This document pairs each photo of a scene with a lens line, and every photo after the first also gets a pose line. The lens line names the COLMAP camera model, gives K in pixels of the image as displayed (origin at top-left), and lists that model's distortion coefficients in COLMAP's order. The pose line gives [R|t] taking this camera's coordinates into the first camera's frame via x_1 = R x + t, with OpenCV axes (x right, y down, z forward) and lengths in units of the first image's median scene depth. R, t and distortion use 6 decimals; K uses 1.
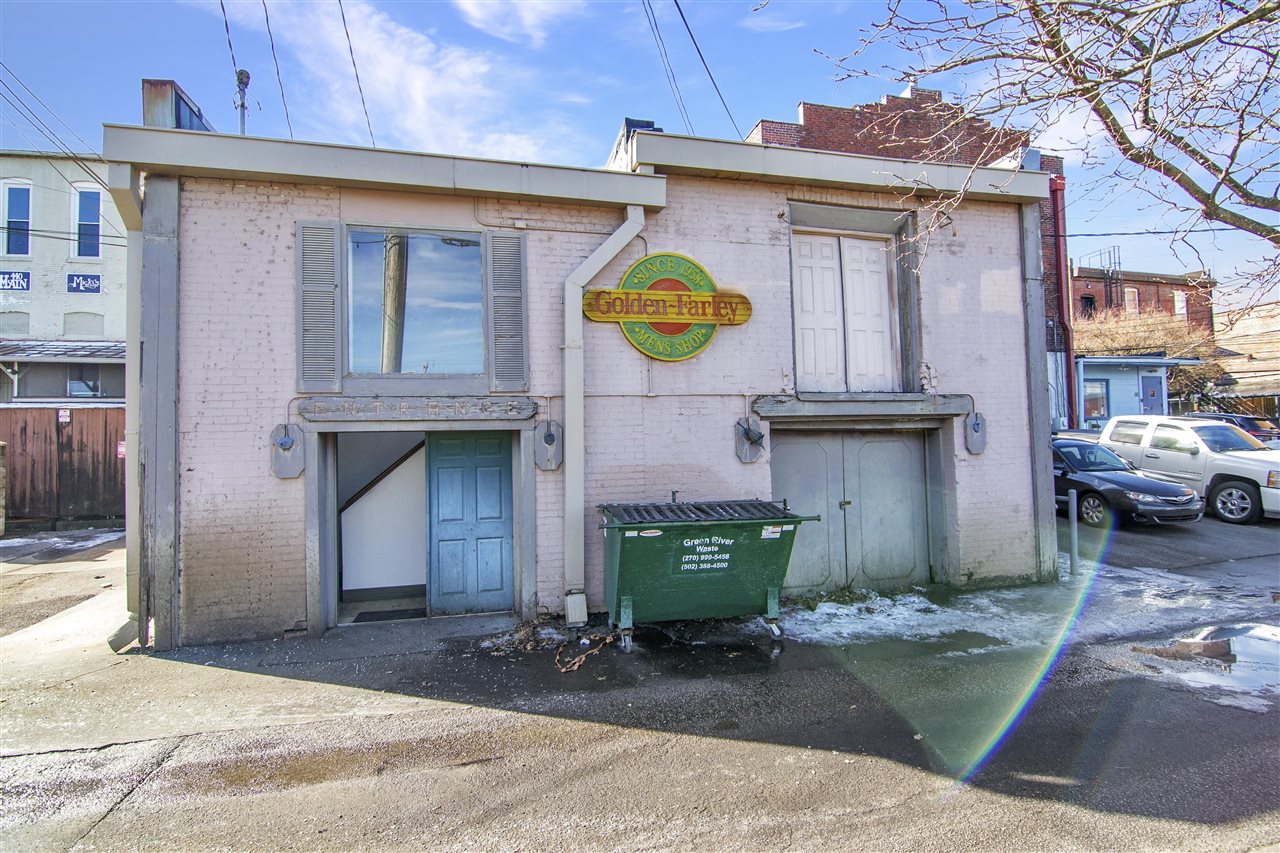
lens RADIAL K [[626.0, 0, 639.6], [0, 626.0, 427.7], [0, 0, 1]] dist [-0.011962, -0.004726]
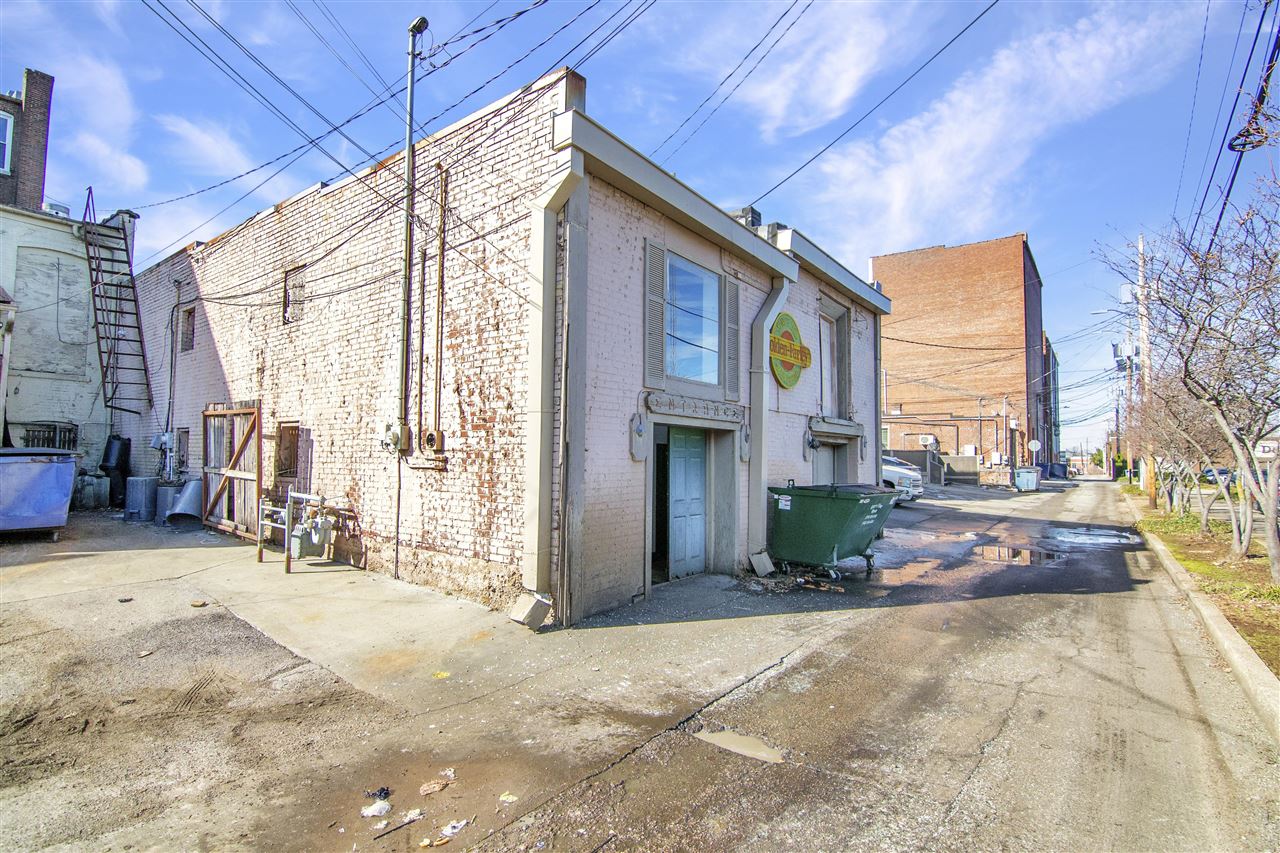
lens RADIAL K [[626.0, 0, 639.7], [0, 626.0, 429.3], [0, 0, 1]] dist [-0.011962, -0.004726]
pose [[0.769132, 0.059713, 0.636294, -1.228318], [-0.050727, 0.998188, -0.032357, 0.056800], [-0.637073, -0.007391, 0.770768, 0.112616]]
